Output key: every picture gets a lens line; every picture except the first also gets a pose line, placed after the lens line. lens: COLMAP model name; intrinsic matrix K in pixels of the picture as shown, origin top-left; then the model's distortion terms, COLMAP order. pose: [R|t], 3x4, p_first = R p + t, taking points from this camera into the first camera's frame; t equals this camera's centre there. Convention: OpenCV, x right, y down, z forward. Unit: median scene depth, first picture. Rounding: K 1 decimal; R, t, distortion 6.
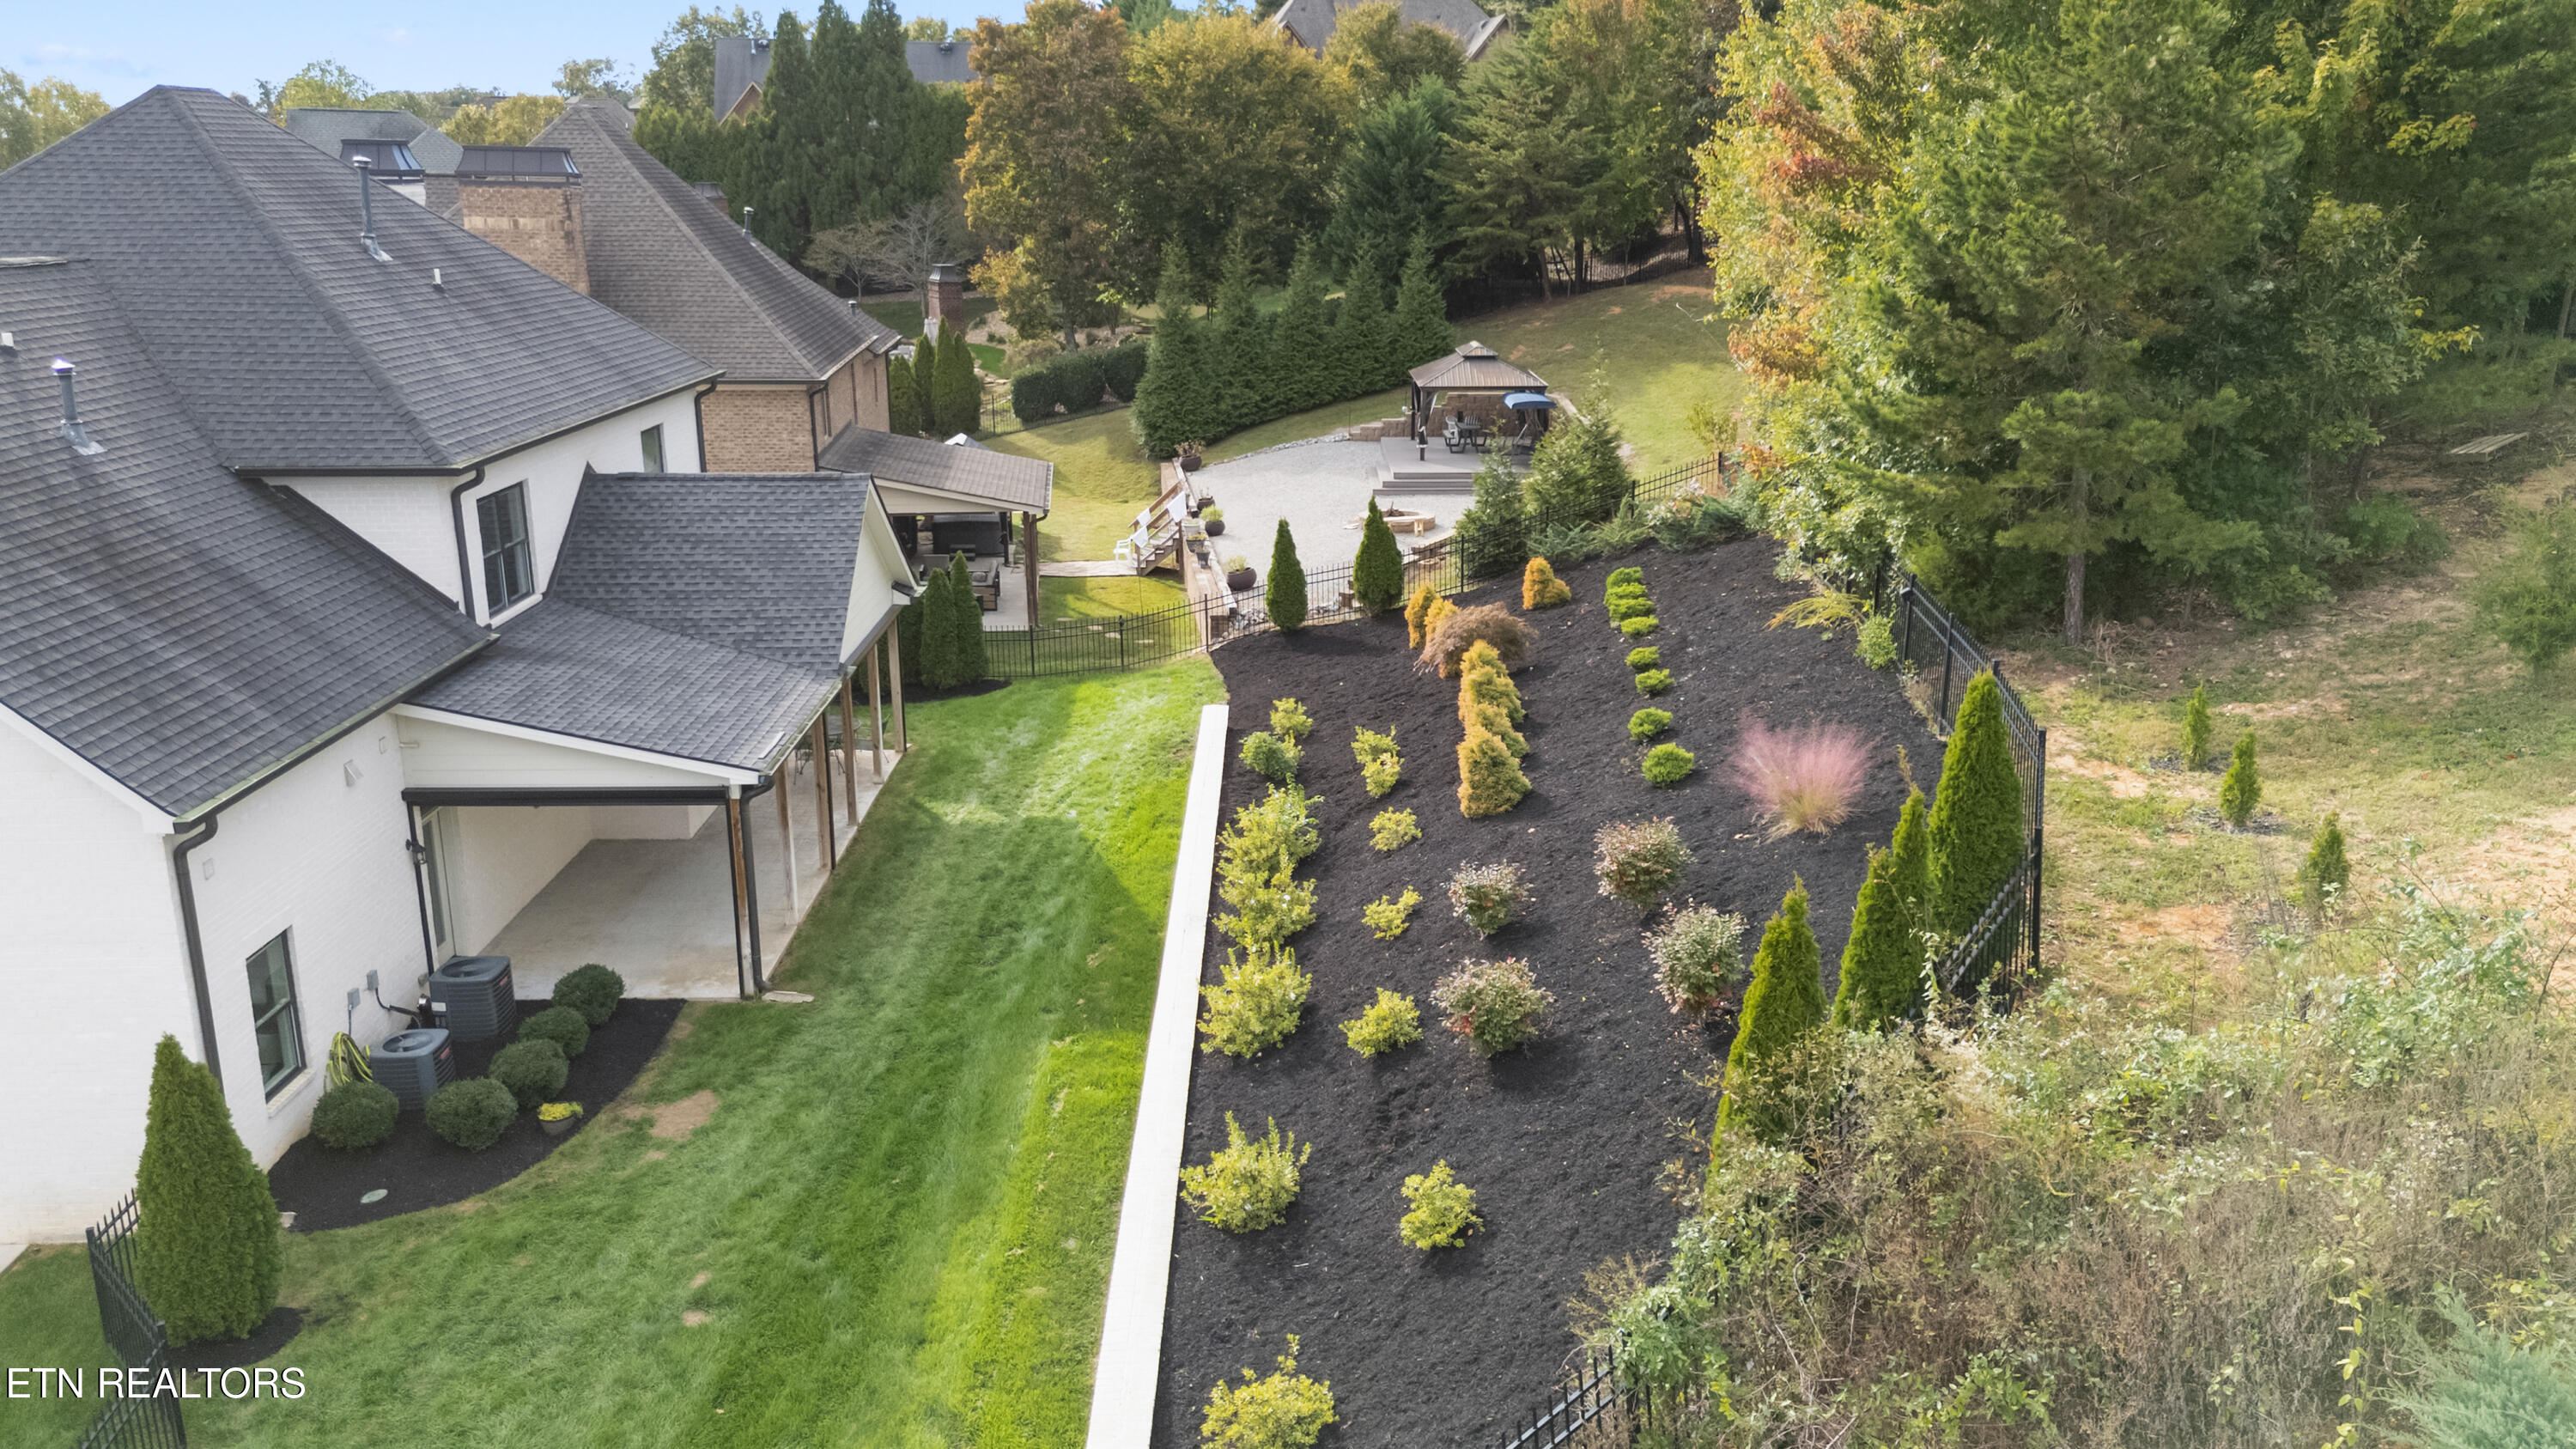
lens RADIAL K [[1862.5, 0, 1288.0], [0, 1862.5, 724.5], [0, 0, 1]] dist [0.034980, 0.003485]
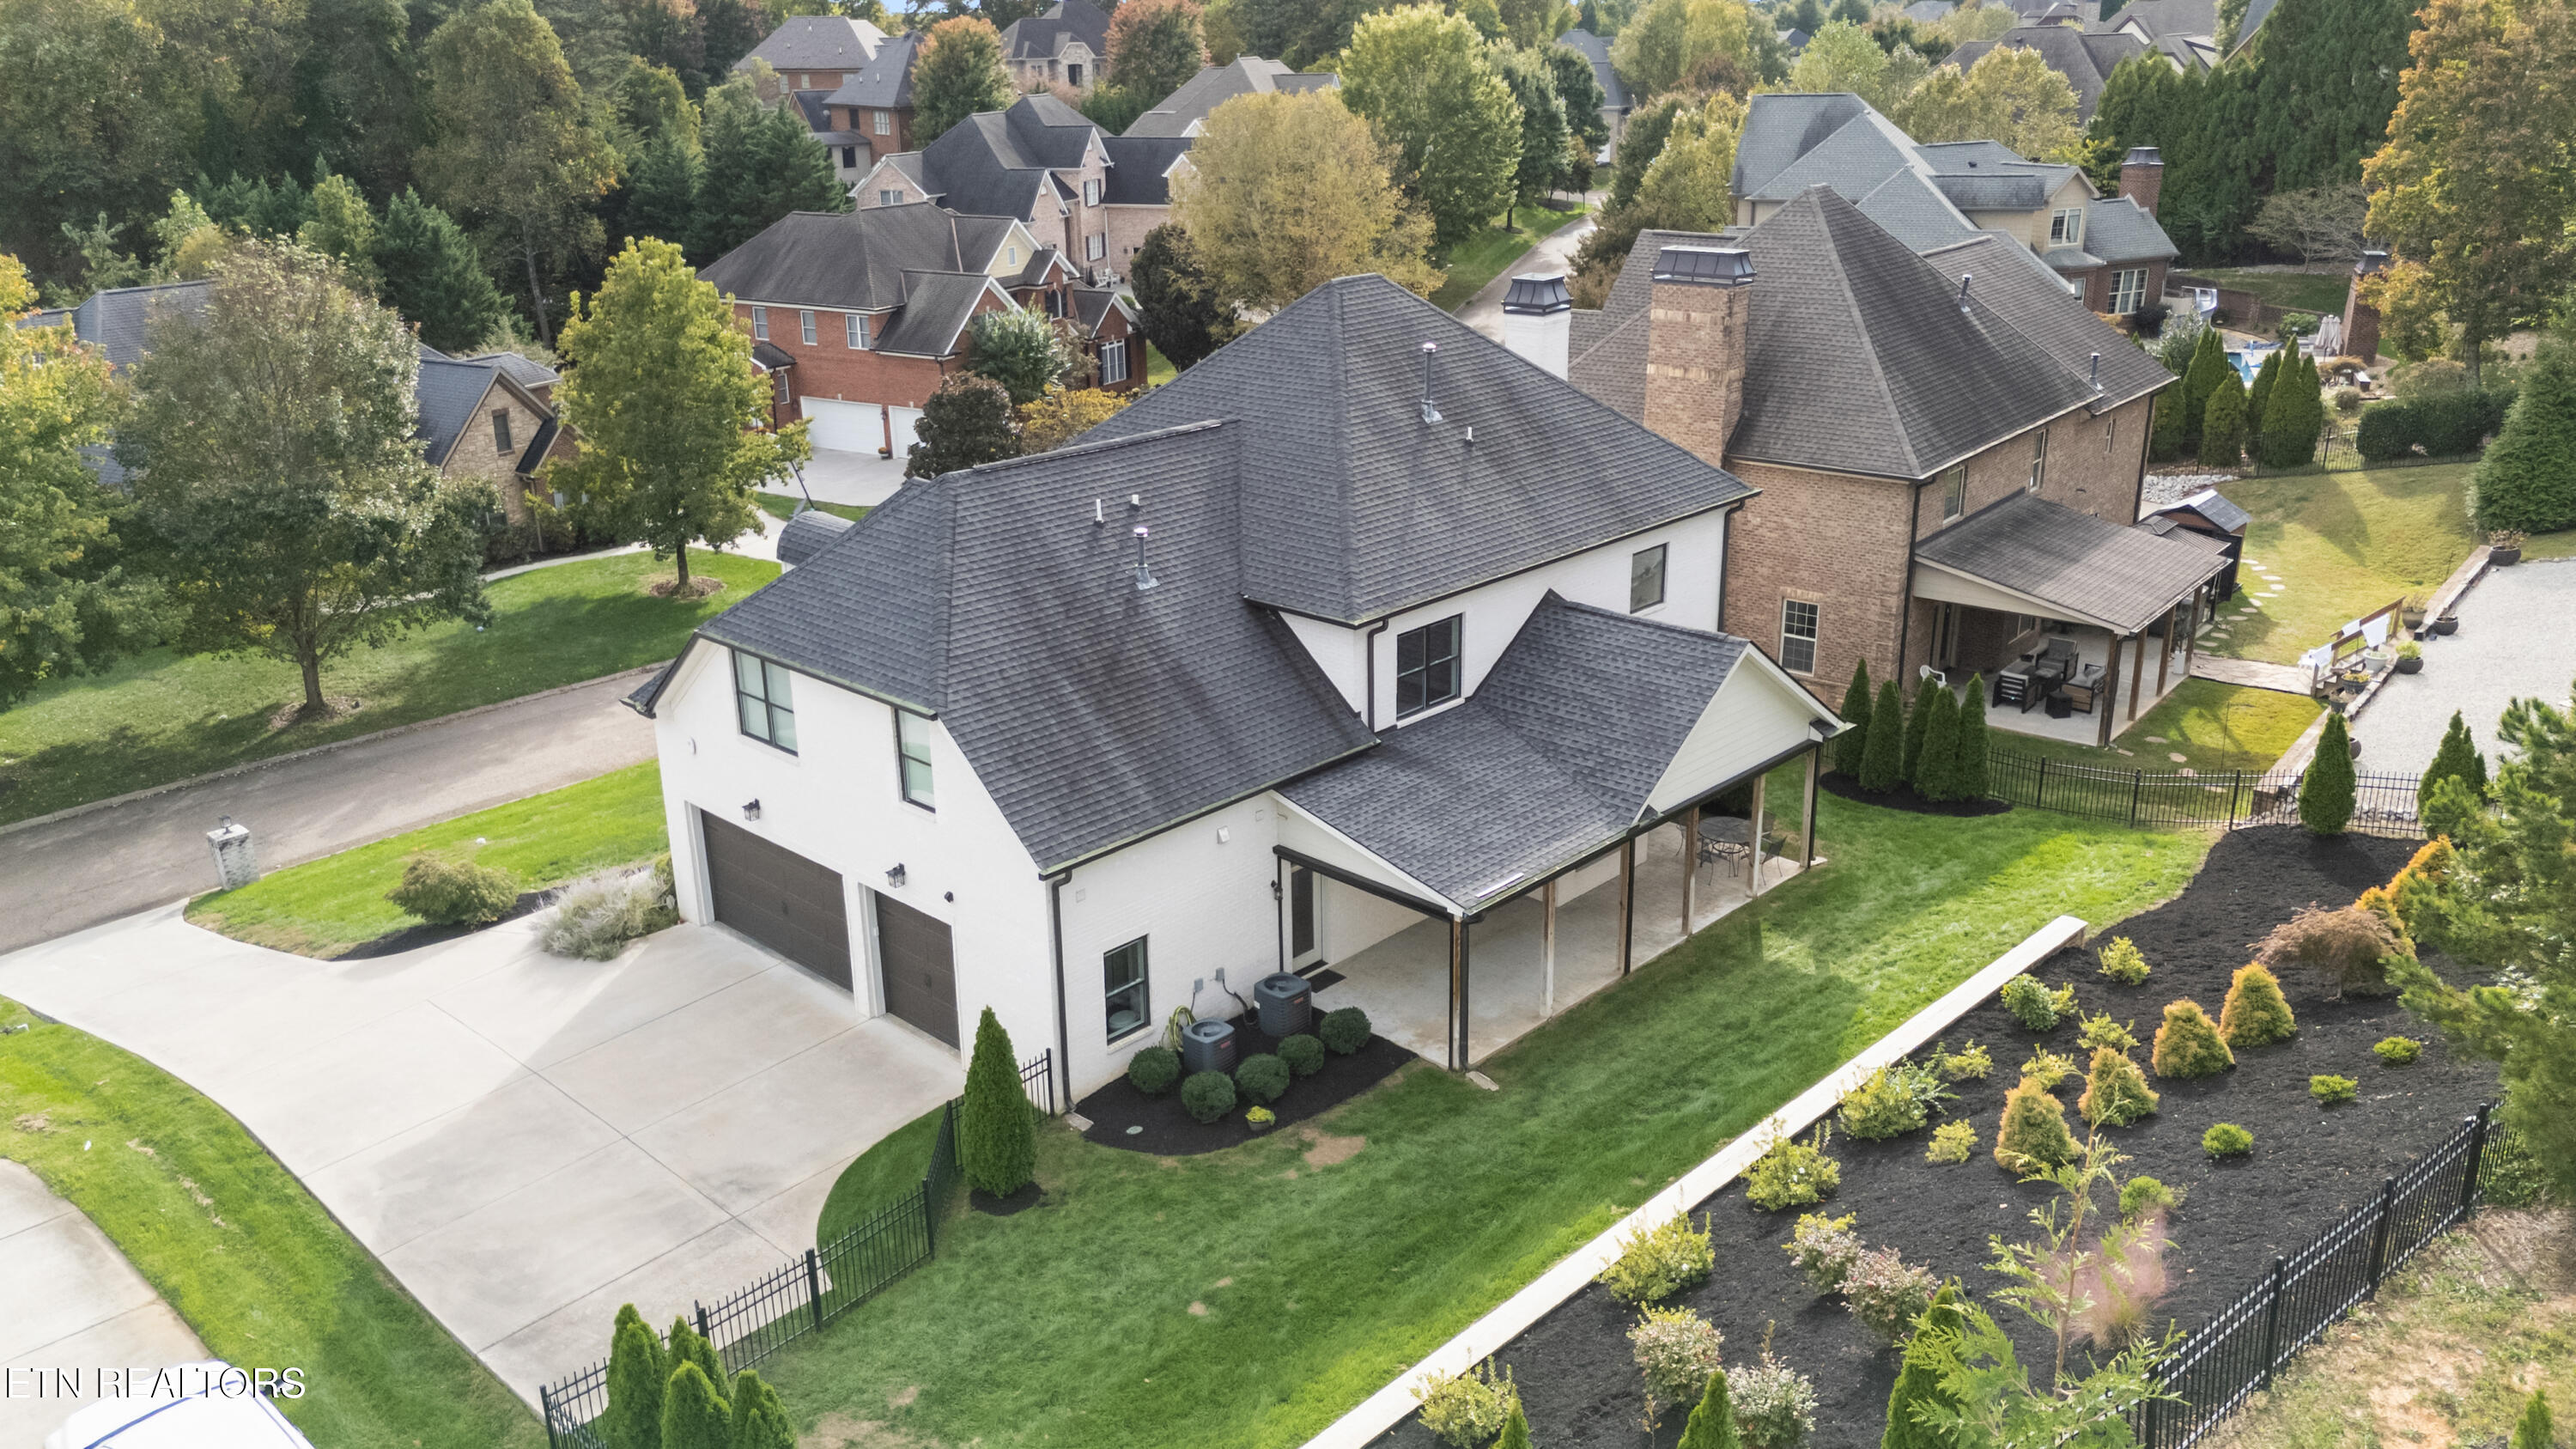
lens RADIAL K [[1851.8, 0, 1288.0], [0, 1851.8, 724.5], [0, 0, 1]] dist [0.120939, -0.178580]
pose [[0.705158, 0.225481, -0.672243, 0.412071], [-0.180251, 0.973948, 0.137601, -0.227632], [0.685756, 0.024142, 0.727431, -0.003132]]
